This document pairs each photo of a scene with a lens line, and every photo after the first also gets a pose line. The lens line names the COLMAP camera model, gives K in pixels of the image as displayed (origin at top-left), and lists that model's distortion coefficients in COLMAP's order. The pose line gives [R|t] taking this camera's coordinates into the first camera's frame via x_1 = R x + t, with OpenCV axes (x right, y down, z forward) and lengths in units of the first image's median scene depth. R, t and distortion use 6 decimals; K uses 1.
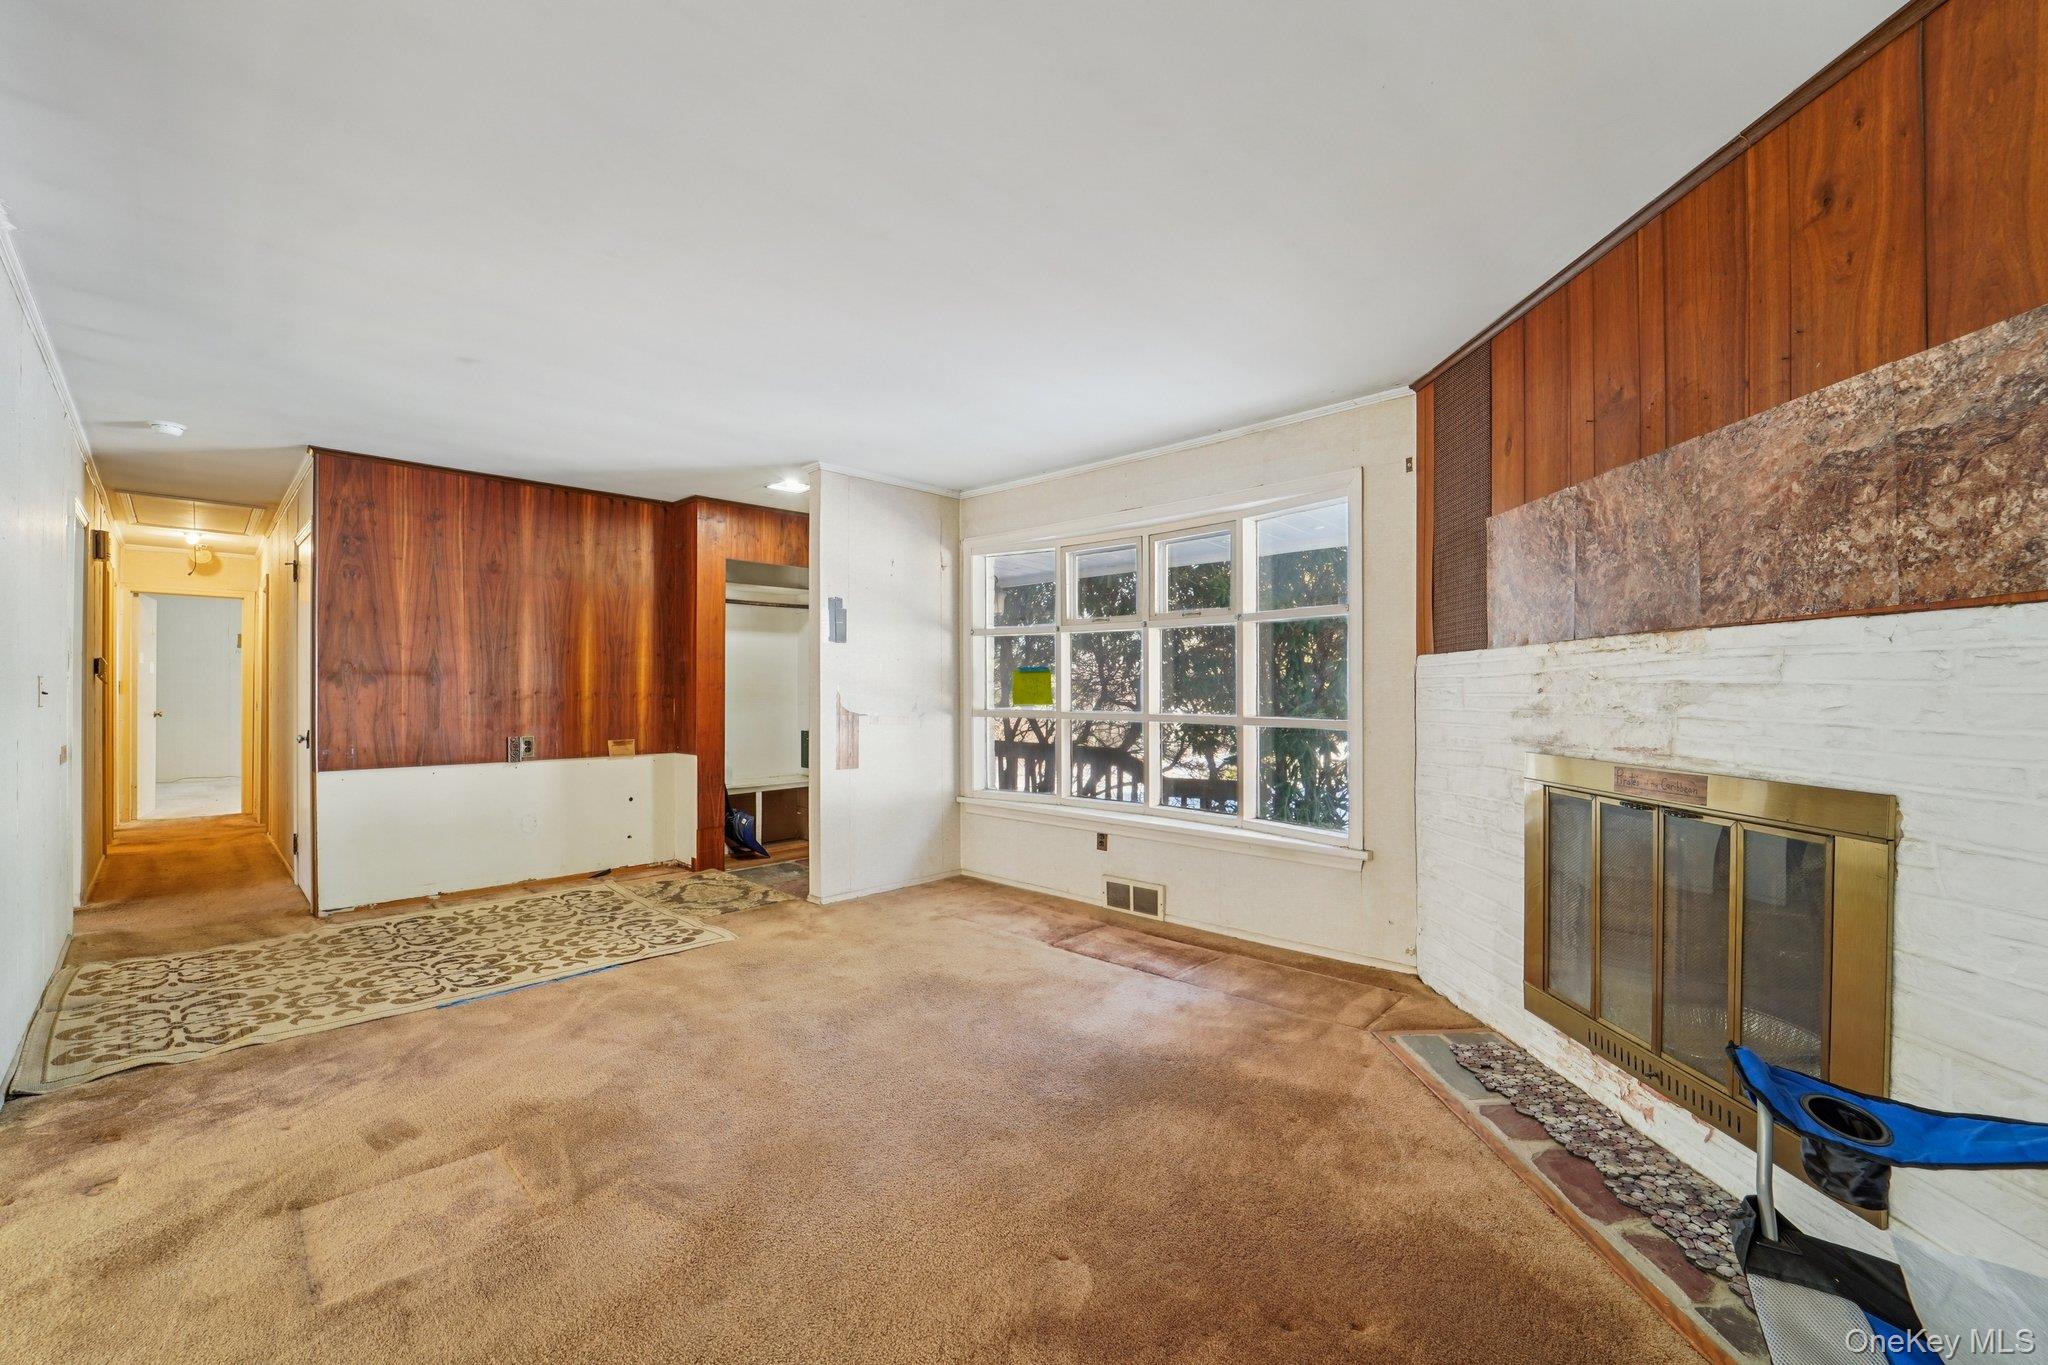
lens RADIAL K [[843.8, 0, 1016.3], [0, 843.8, 691.2], [0, 0, 1]] dist [-0.020735, -0.000387]
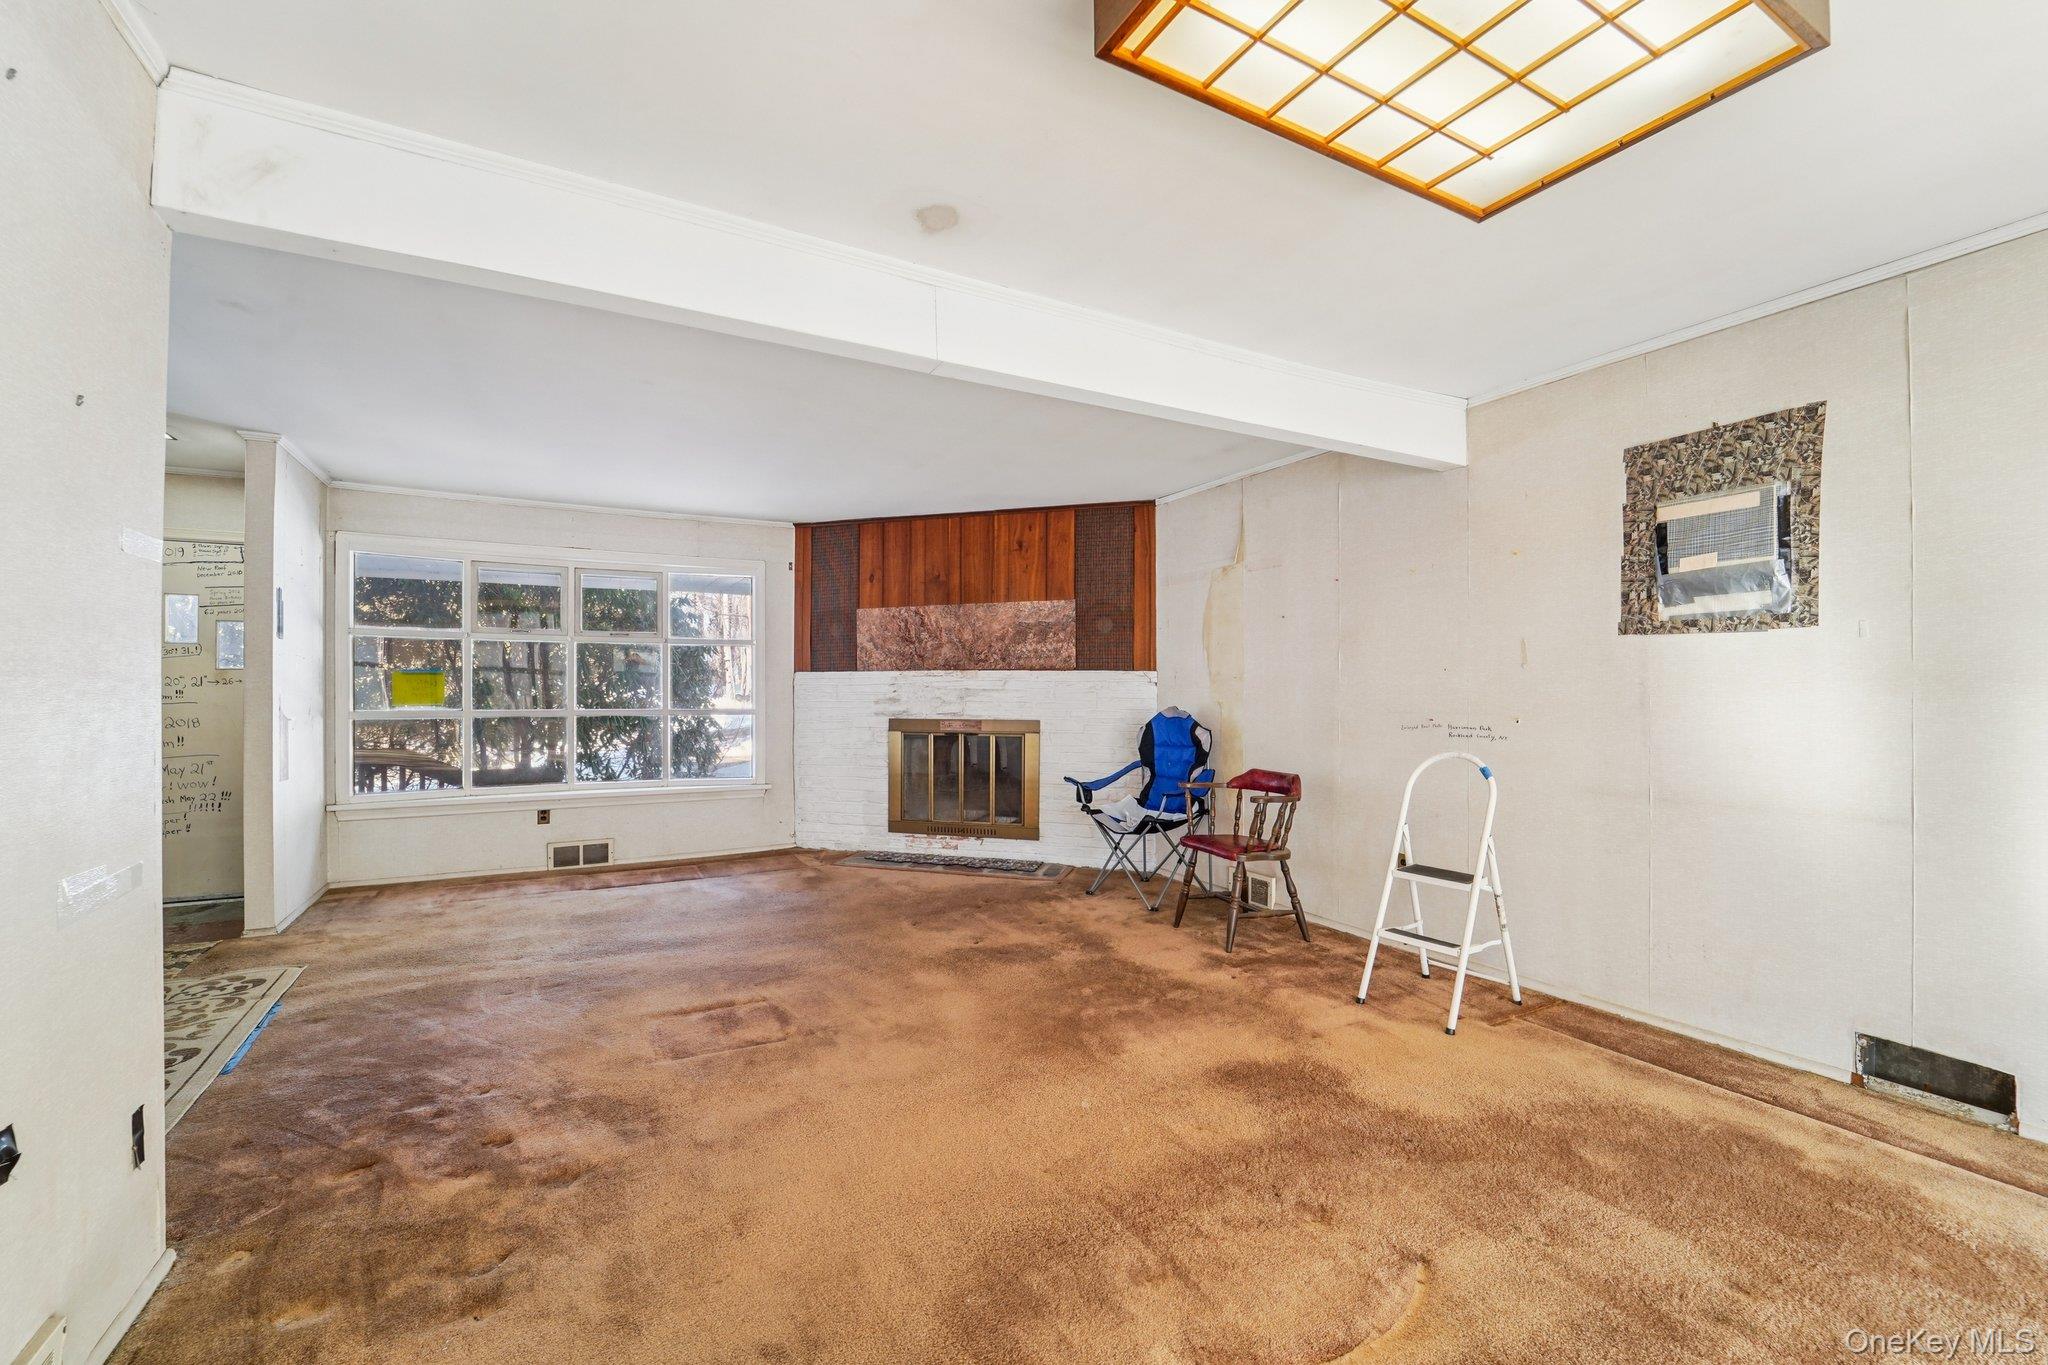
lens RADIAL K [[843.8, 0, 1021.4], [0, 843.8, 682.1], [0, 0, 1]] dist [-0.020735, -0.000387]
pose [[0.298525, 0.005267, 0.954387, -1.372997], [0.001323, 0.999982, -0.005933, -0.011249], [-0.954401, 0.003034, 0.298512, -0.022162]]
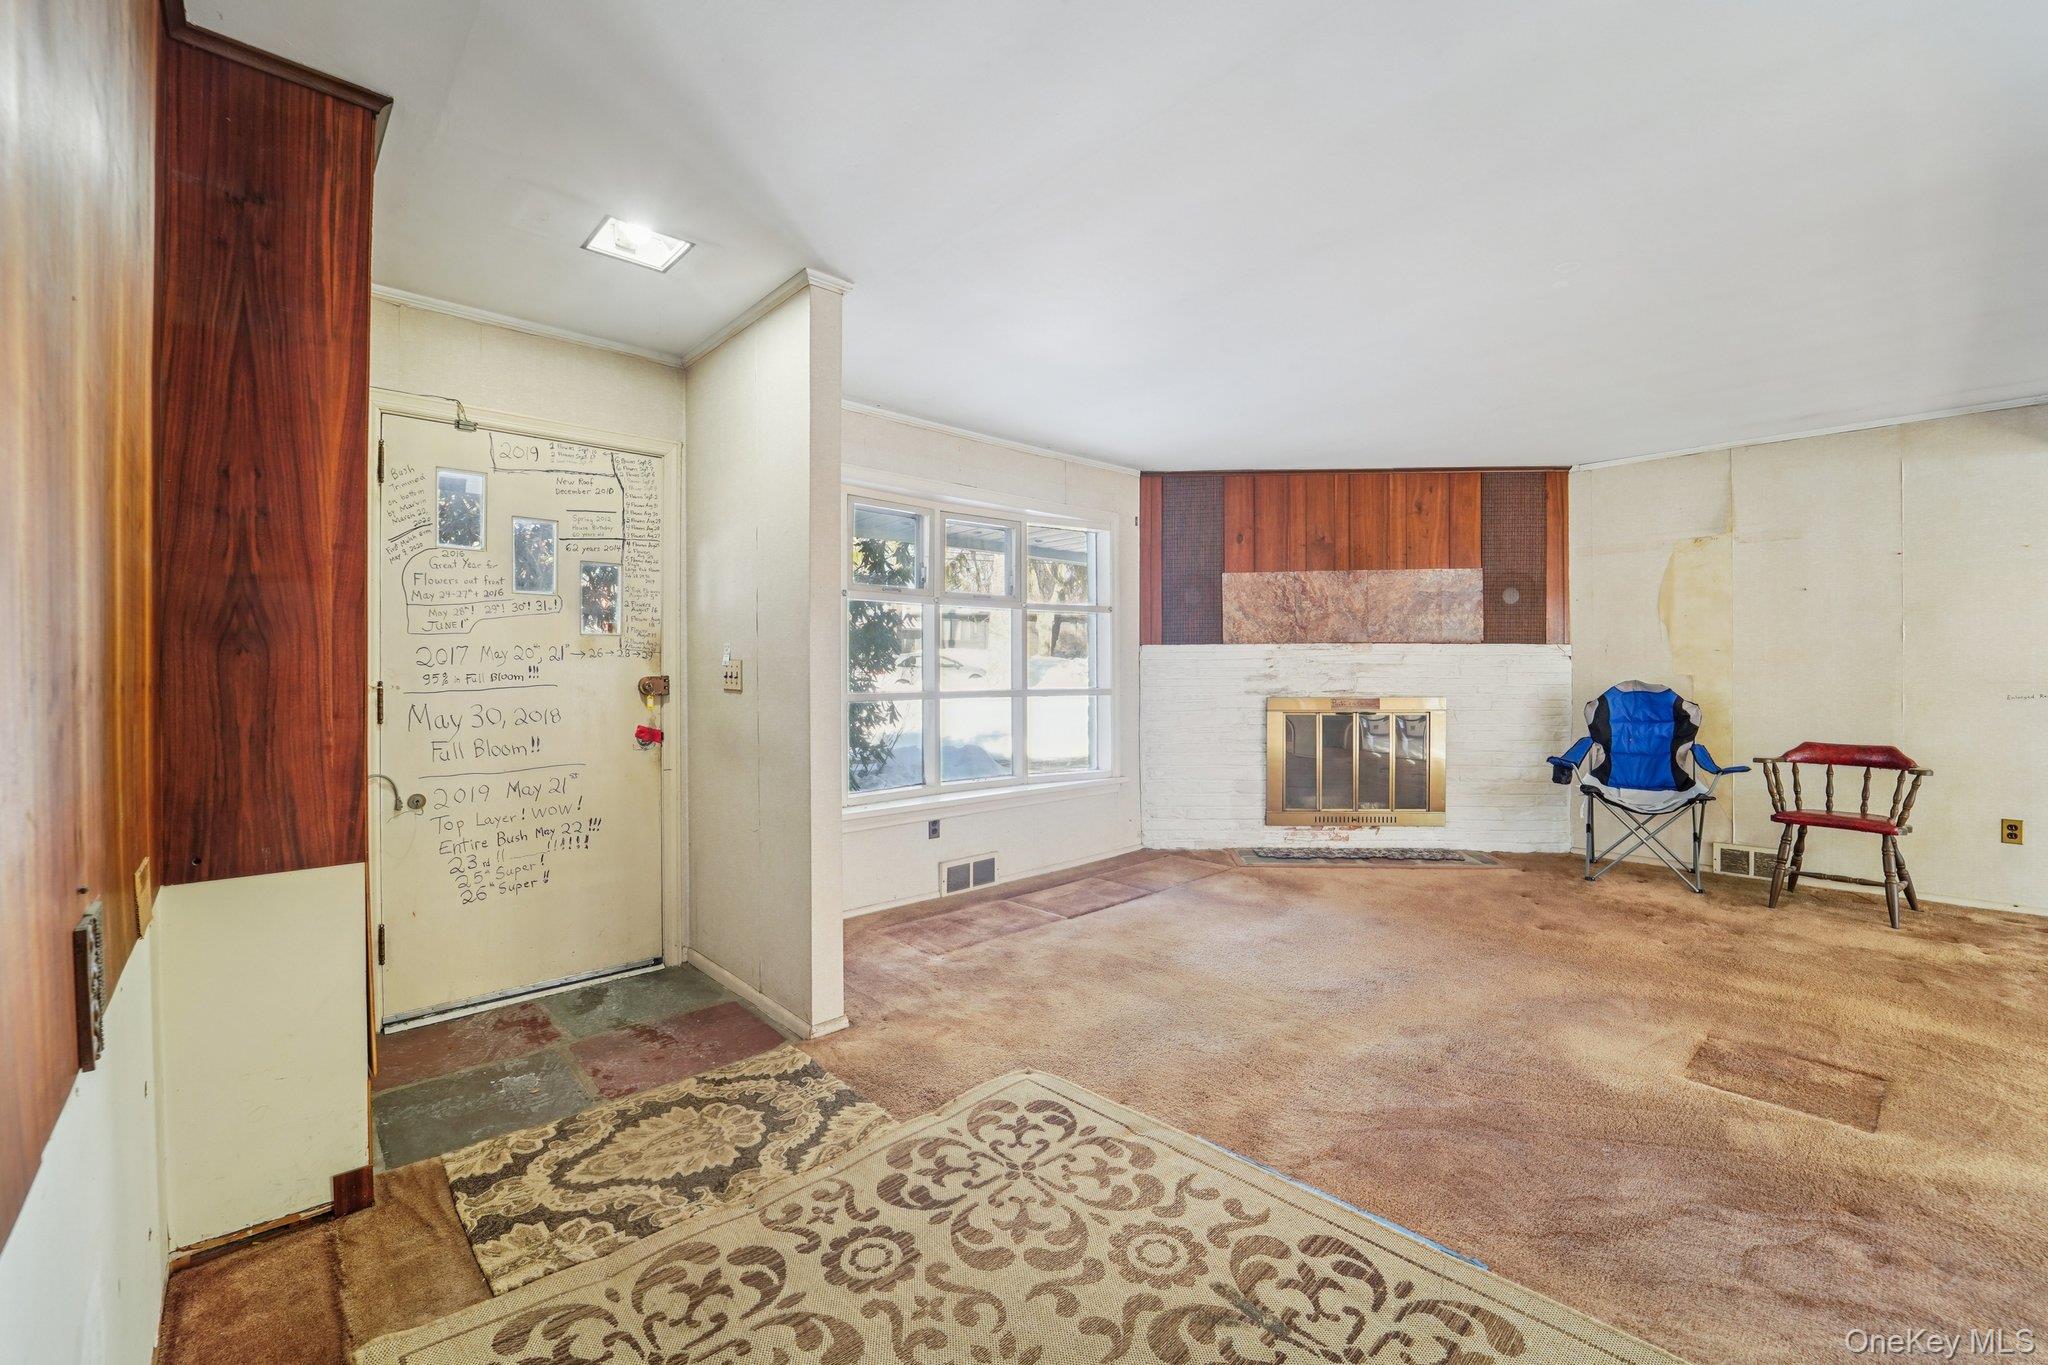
lens RADIAL K [[843.8, 0, 1017.8], [0, 843.8, 673.0], [0, 0, 1]] dist [-0.020735, -0.000387]
pose [[0.058925, -0.007709, 0.998233, -1.353728], [0.004531, 0.999962, 0.007455, -0.003815], [-0.998252, 0.004084, 0.058957, 1.386984]]
